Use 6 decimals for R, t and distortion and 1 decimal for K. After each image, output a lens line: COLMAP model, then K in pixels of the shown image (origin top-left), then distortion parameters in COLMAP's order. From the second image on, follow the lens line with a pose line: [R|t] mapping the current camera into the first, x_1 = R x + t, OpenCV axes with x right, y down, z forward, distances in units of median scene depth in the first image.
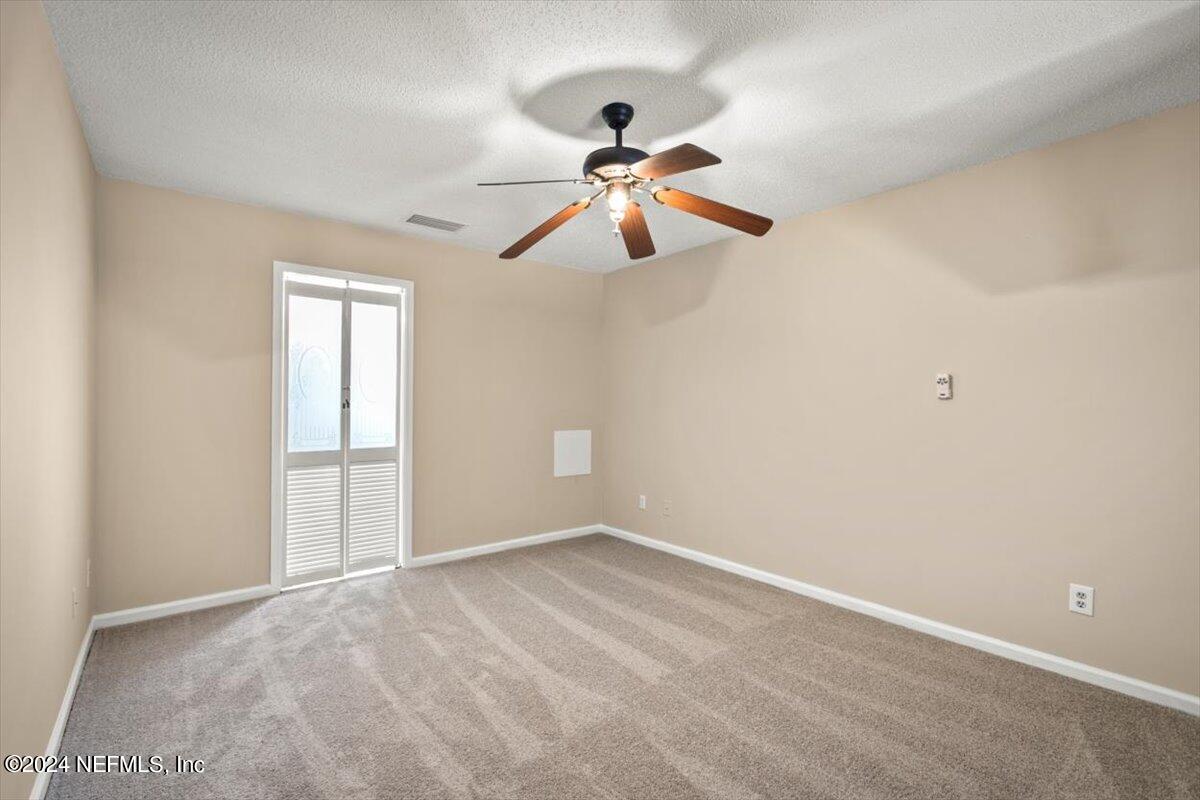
lens RADIAL K [[535.5, 0, 592.2], [0, 535.5, 403.1], [0, 0, 1]] dist [-0.003225, -0.000064]
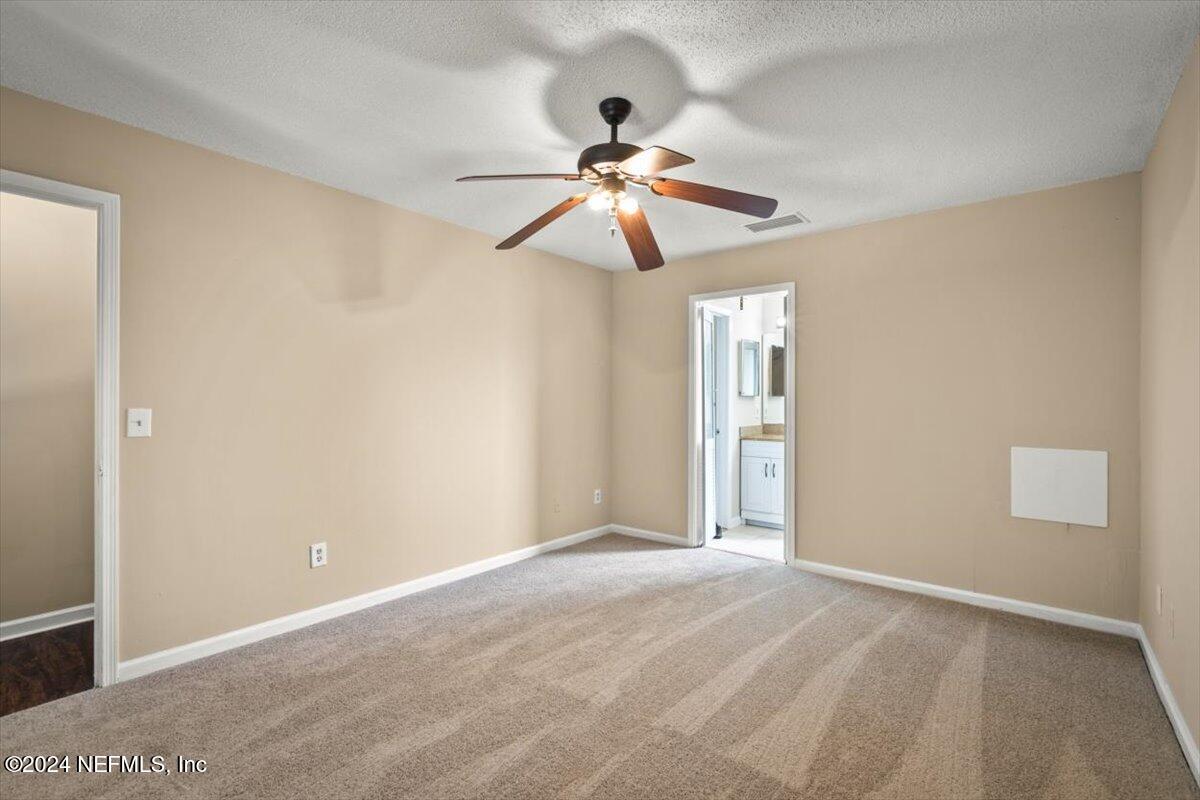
lens RADIAL K [[535.5, 0, 599.2], [0, 535.5, 397.5], [0, 0, 1]] dist [-0.003225, -0.000064]
pose [[0.211525, -0.009454, -0.977327, 0.555044], [-0.007985, 0.999903, -0.011401, 0.003704], [0.977340, 0.010215, 0.211429, 0.422735]]
